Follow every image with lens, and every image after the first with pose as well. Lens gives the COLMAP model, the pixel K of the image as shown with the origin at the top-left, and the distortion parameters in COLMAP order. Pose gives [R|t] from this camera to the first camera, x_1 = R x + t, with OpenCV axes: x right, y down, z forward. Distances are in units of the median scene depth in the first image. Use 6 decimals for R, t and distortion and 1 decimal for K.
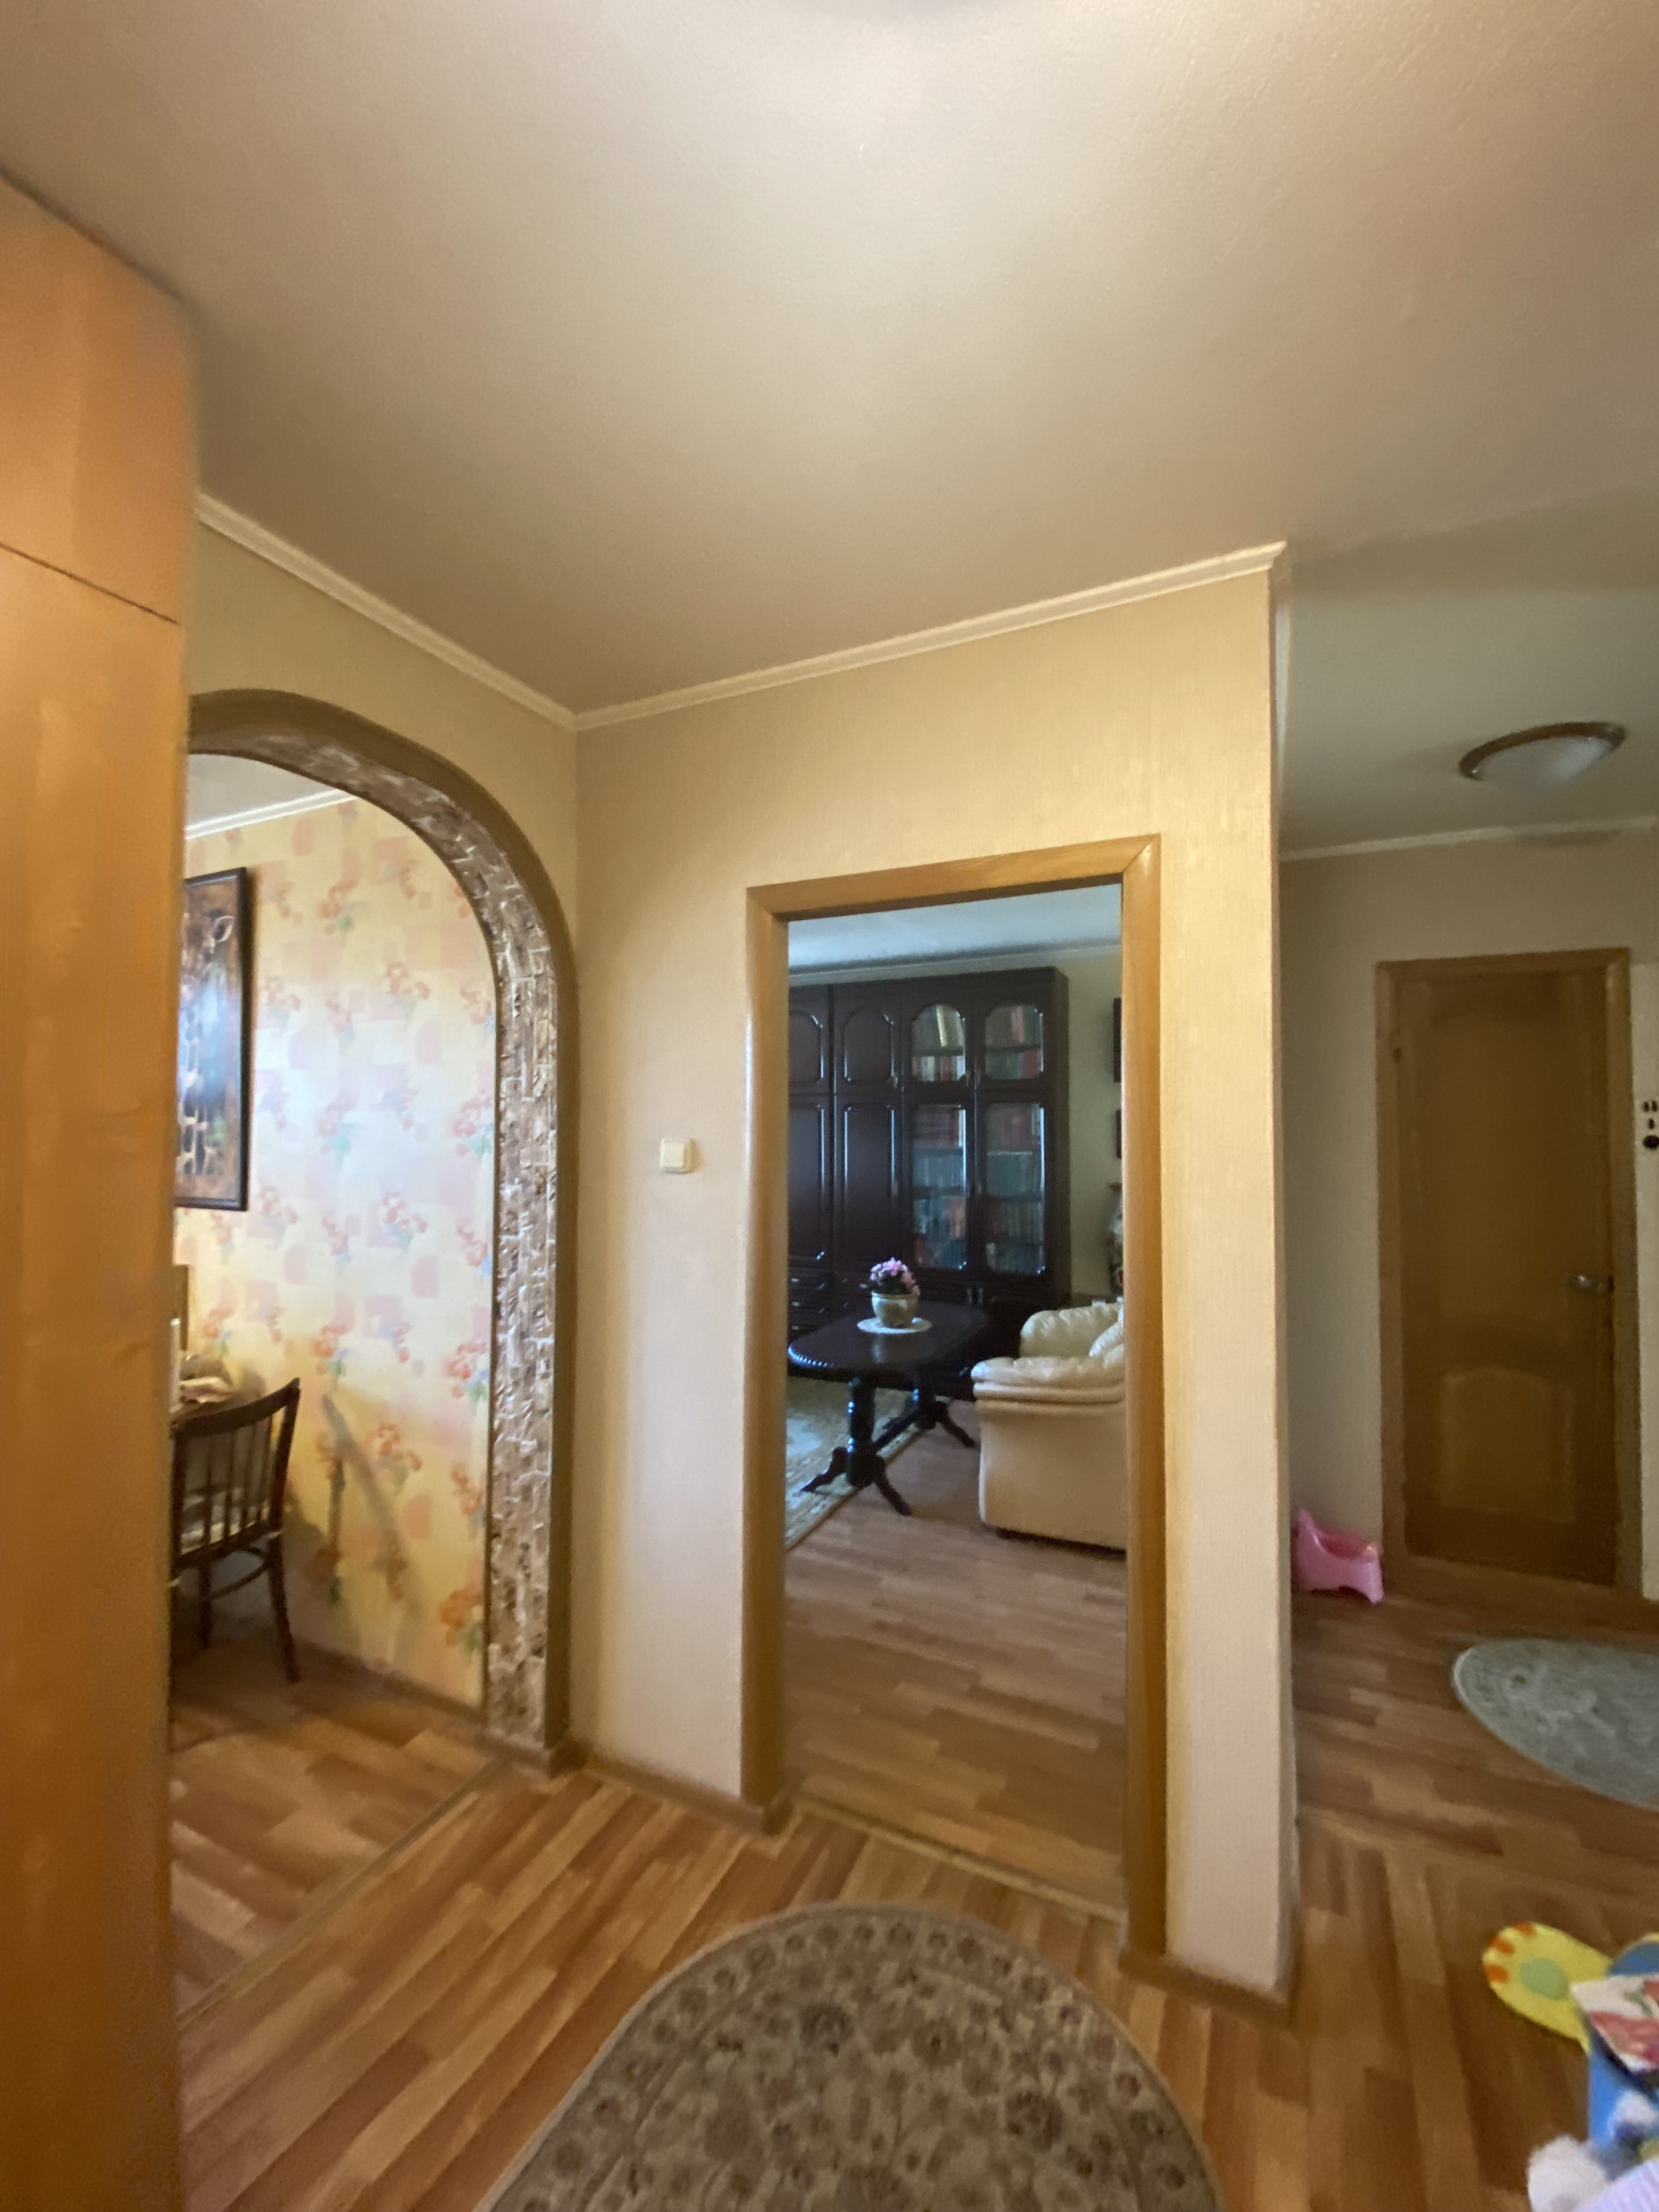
lens RADIAL K [[906.3, 0, 820.9], [0, 906.3, 1093.7], [0, 0, 1]] dist [0.007469, -0.015005]
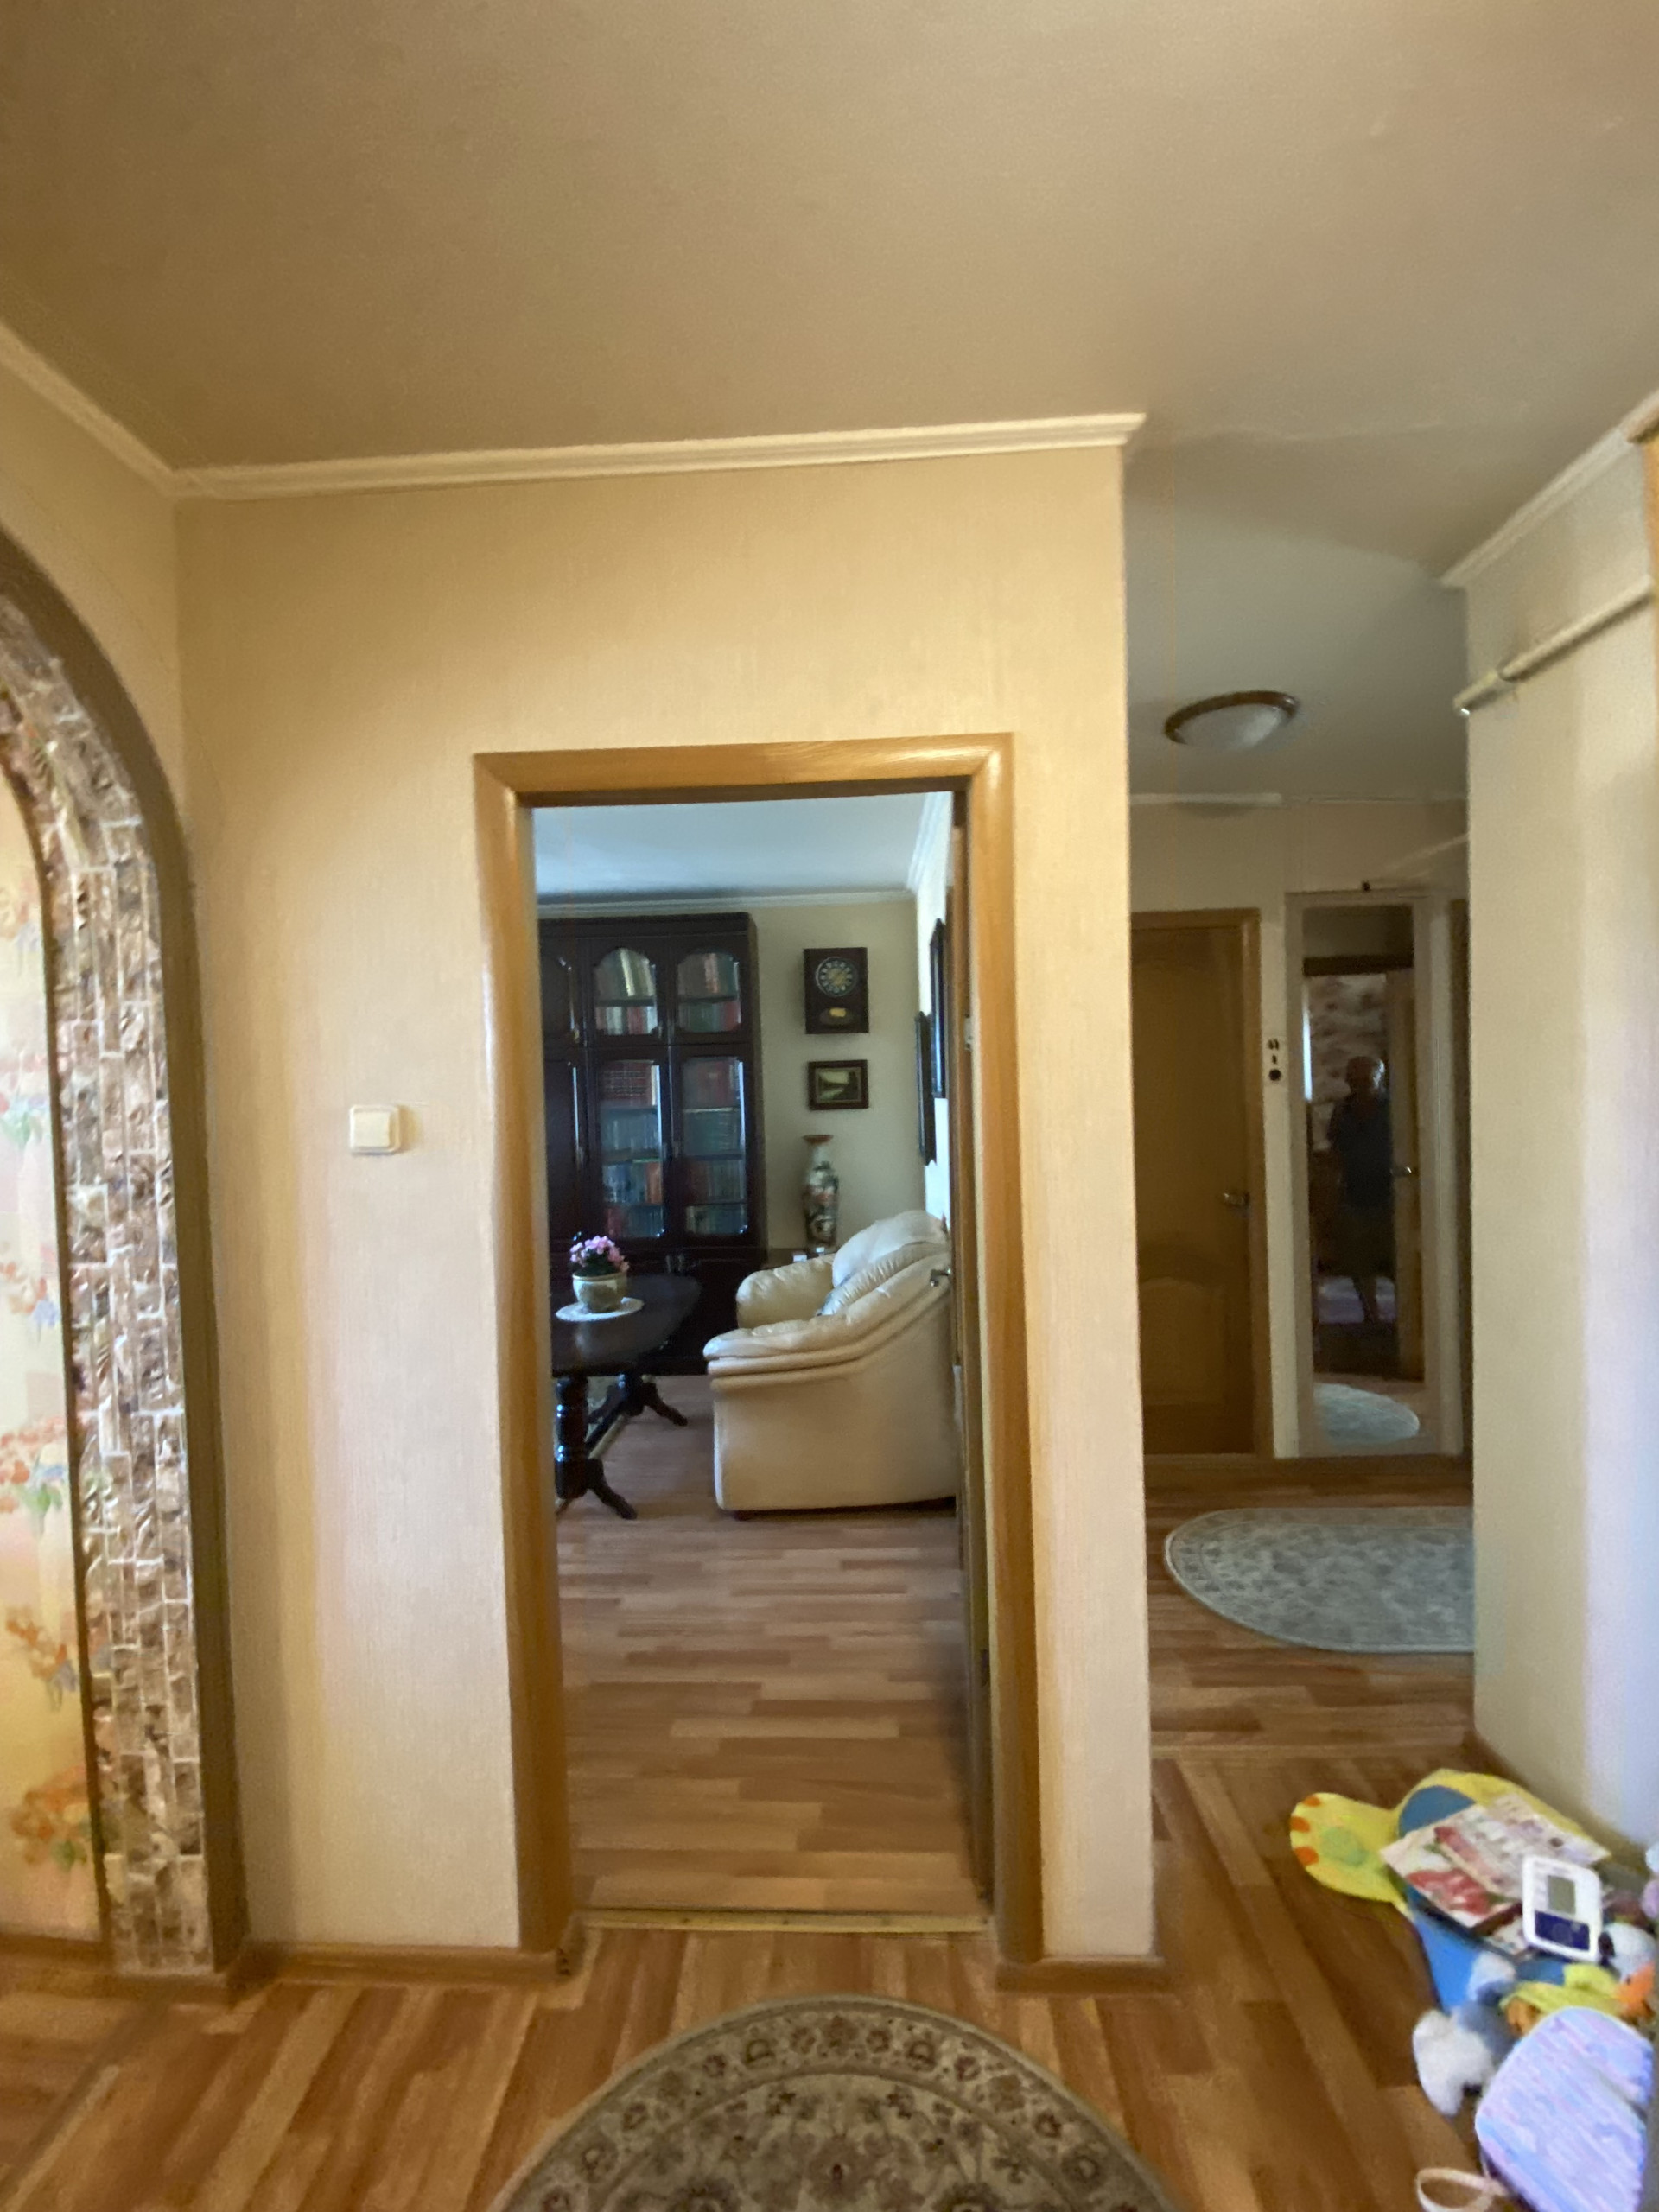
lens RADIAL K [[906.3, 0, 827.8], [0, 906.3, 1098.0], [0, 0, 1]] dist [0.007469, -0.015005]
pose [[0.915832, -0.038416, 0.399719, -0.111103], [0.018781, 0.998422, 0.052924, 0.011767], [-0.401121, -0.040963, 0.915109, 0.189069]]
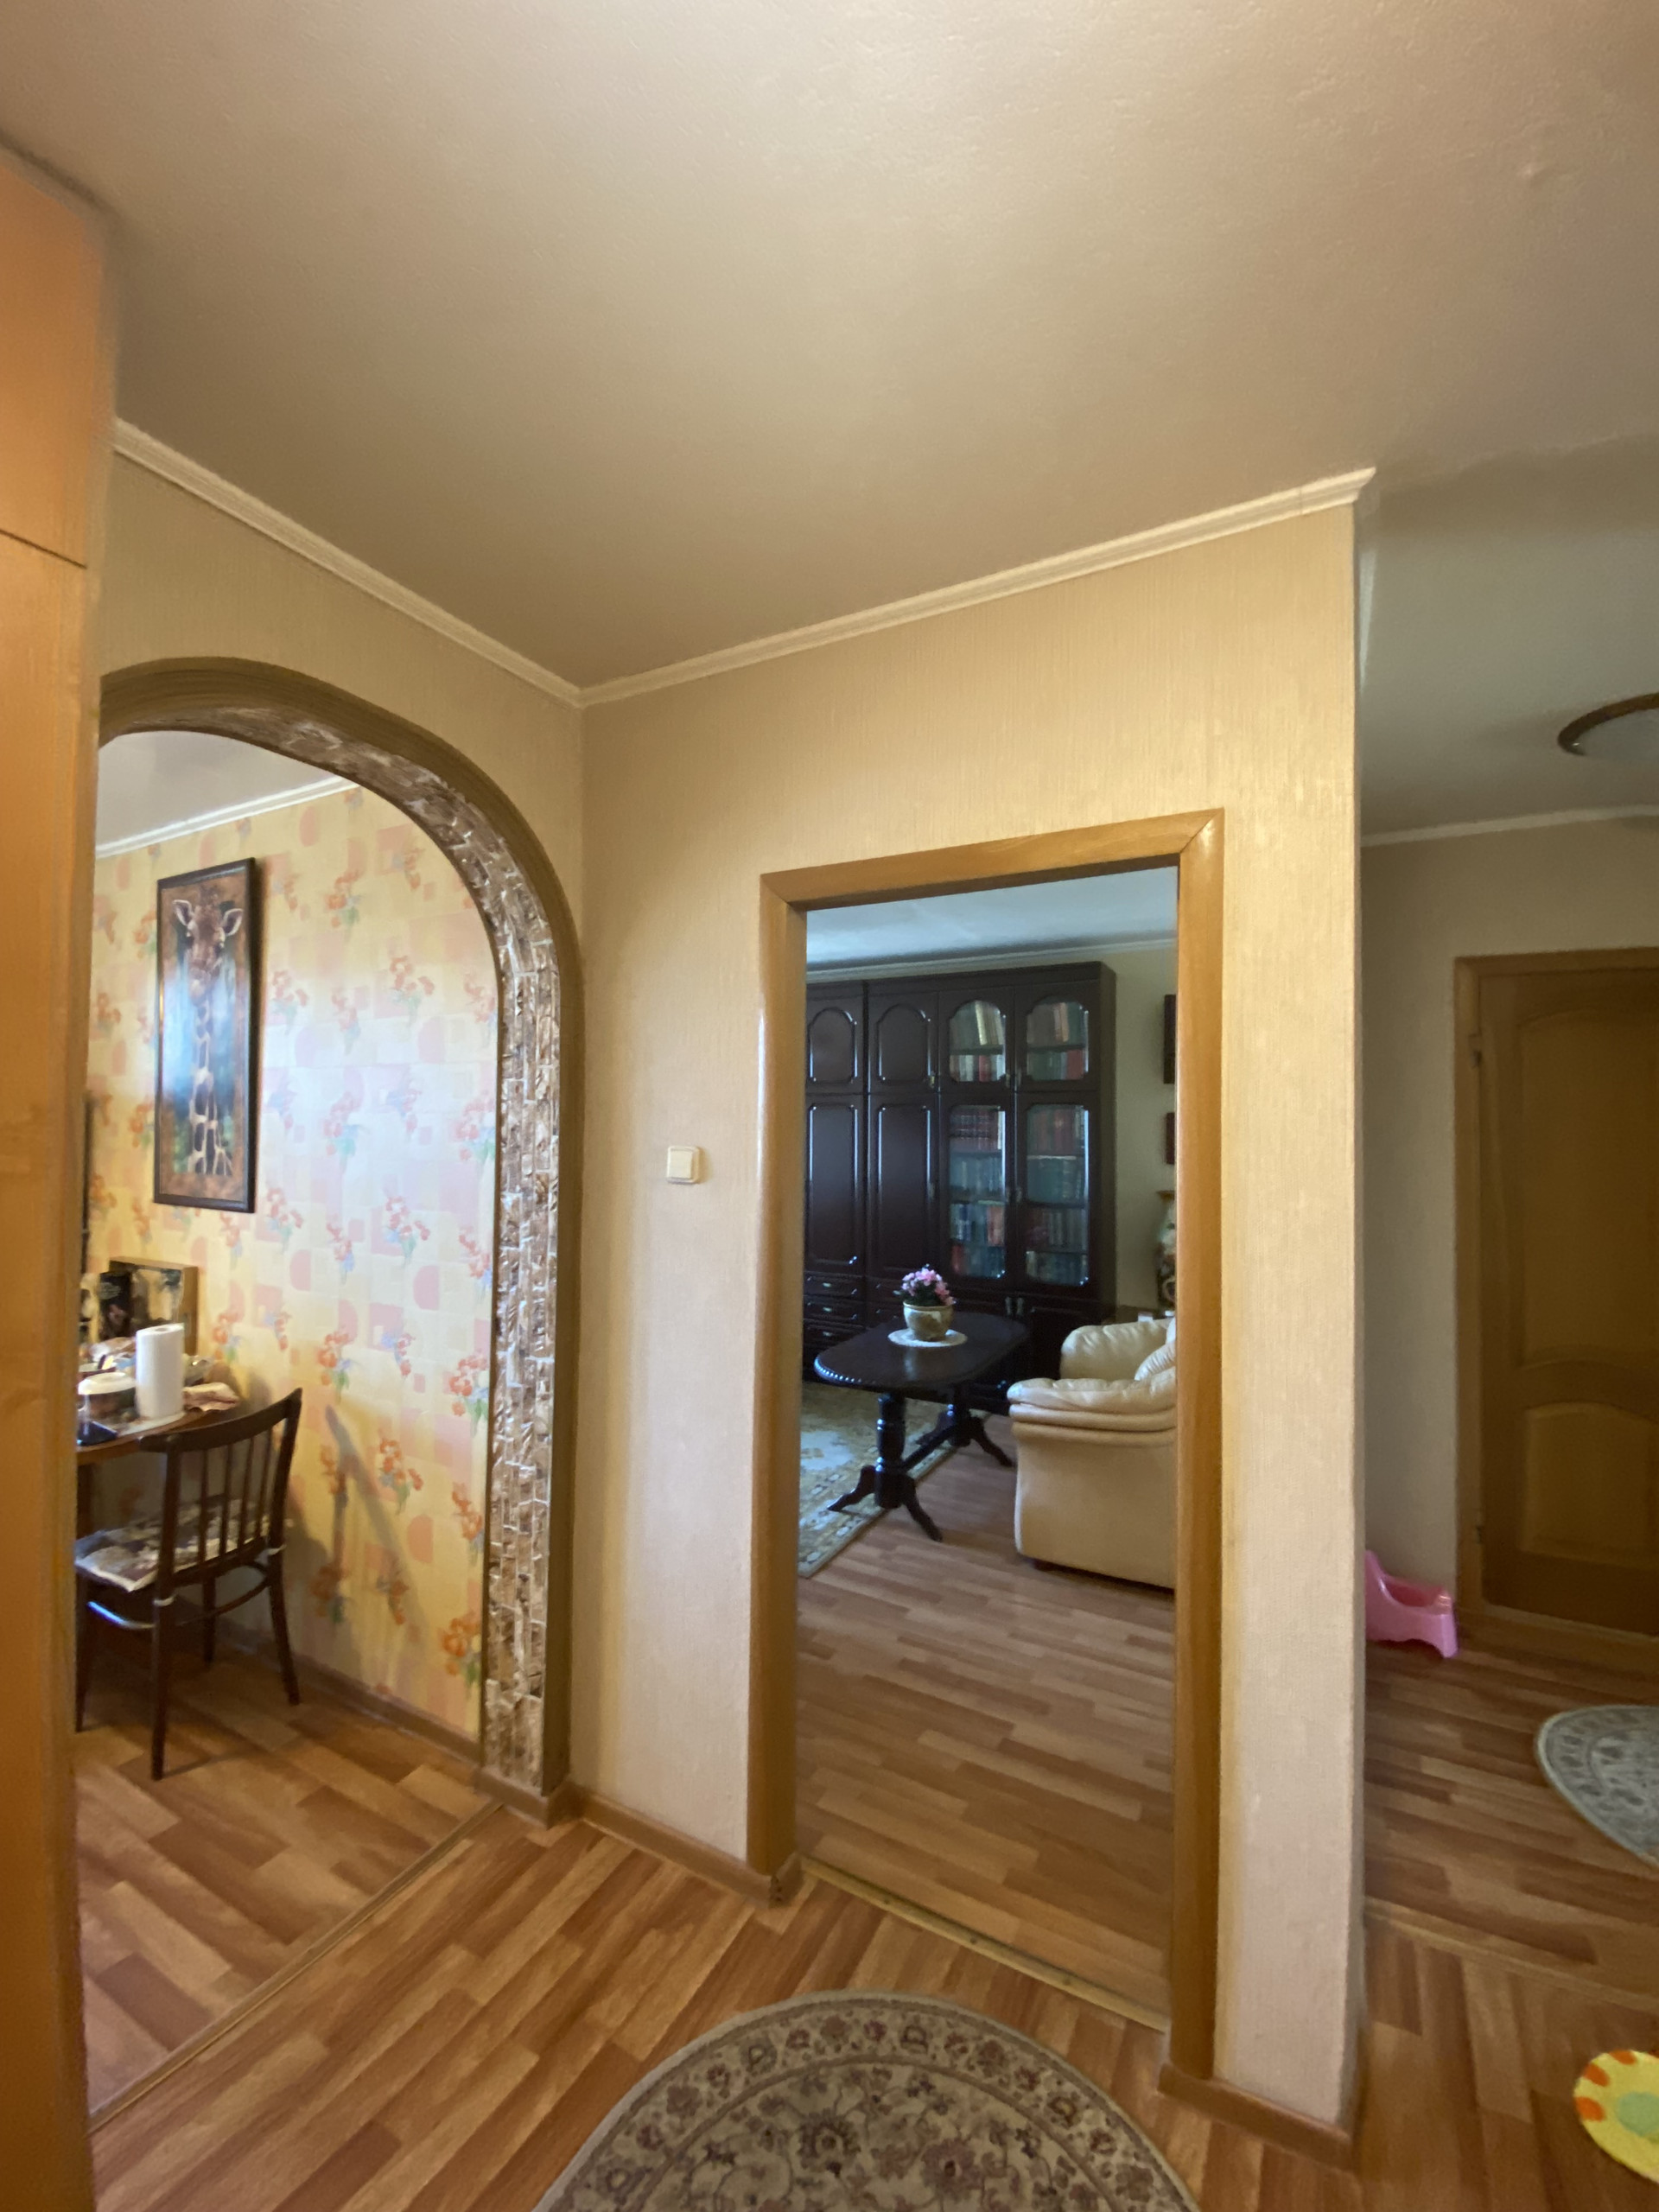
lens RADIAL K [[906.3, 0, 819.1], [0, 906.3, 1095.5], [0, 0, 1]] dist [0.007469, -0.015005]
pose [[0.998778, 0.007509, -0.048858, 0.021449], [-0.007147, 0.999946, 0.007579, -0.010125], [0.048912, -0.007220, 0.998777, 0.078021]]
